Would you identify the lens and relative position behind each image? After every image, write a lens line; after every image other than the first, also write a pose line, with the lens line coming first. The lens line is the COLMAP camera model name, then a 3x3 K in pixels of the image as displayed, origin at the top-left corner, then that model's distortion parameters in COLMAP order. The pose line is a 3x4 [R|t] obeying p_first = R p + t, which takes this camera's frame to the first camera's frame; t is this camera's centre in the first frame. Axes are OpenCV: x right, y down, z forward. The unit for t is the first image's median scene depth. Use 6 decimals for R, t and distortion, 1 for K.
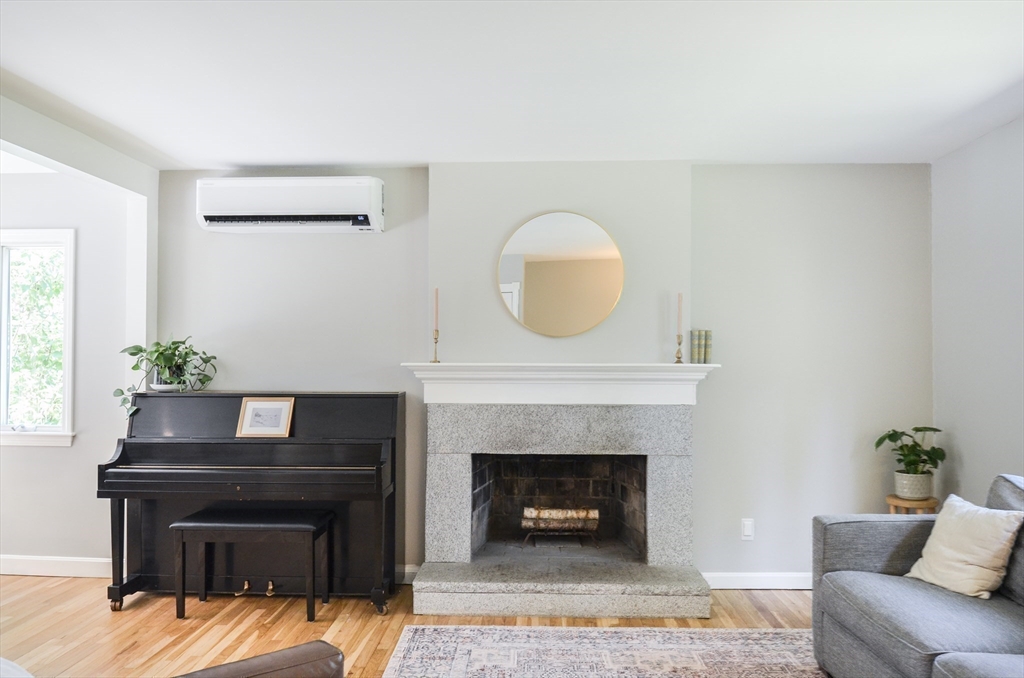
lens RADIAL K [[745.9, 0, 508.7], [0, 745.9, 345.5], [0, 0, 1]] dist [0.016679, -0.050684]
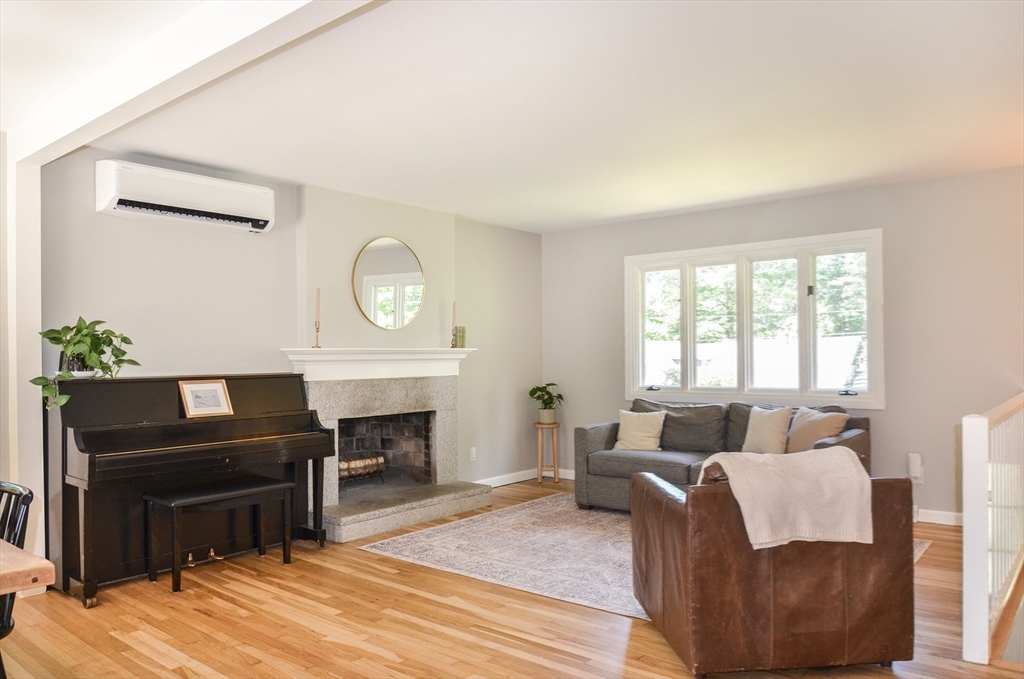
lens RADIAL K [[745.9, 0, 504.6], [0, 745.9, 337.3], [0, 0, 1]] dist [0.016679, -0.050684]
pose [[0.604426, 0.010376, 0.796593, -0.921853], [-0.010856, 0.999930, -0.004788, 0.008232], [-0.796587, -0.005753, 0.604497, 0.003402]]
